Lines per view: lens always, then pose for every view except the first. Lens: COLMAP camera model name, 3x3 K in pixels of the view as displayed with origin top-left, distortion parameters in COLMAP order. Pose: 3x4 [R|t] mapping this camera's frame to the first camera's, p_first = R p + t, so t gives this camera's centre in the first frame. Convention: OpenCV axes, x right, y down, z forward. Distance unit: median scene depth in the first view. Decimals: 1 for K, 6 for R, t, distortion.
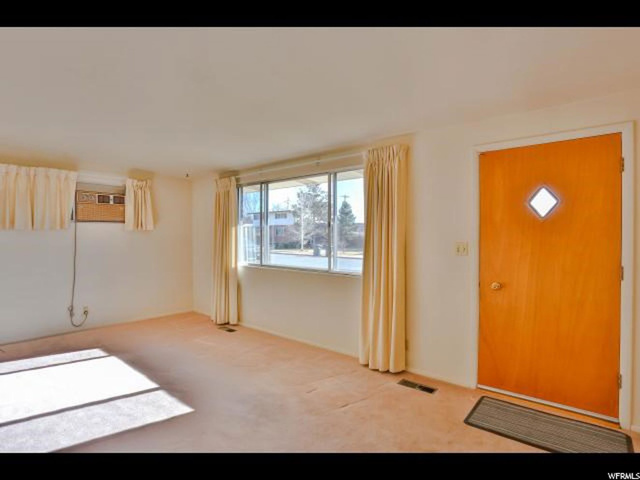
lens RADIAL K [[351.6, 0, 320.0], [0, 351.6, 240.0], [0, 0, 1]] dist [-0.001423, 0.000892]
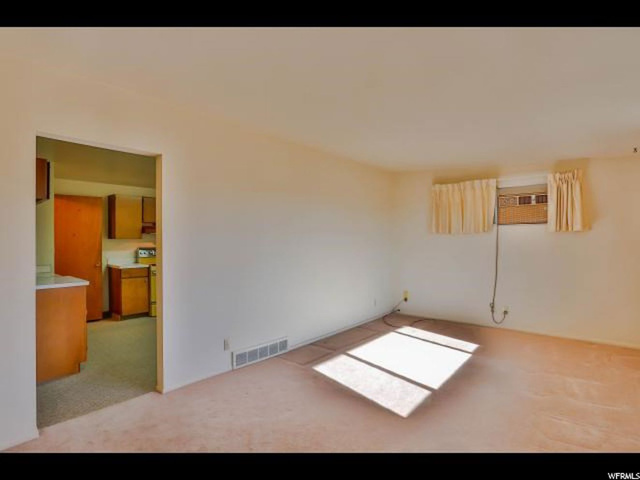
lens RADIAL K [[351.6, 0, 320.0], [0, 351.6, 240.0], [0, 0, 1]] dist [-0.001423, 0.000892]
pose [[-0.001837, 0.001718, -0.999997, 0.372926], [-0.010851, 0.999940, 0.001738, -0.002622], [0.999939, 0.010854, -0.001819, 0.461996]]
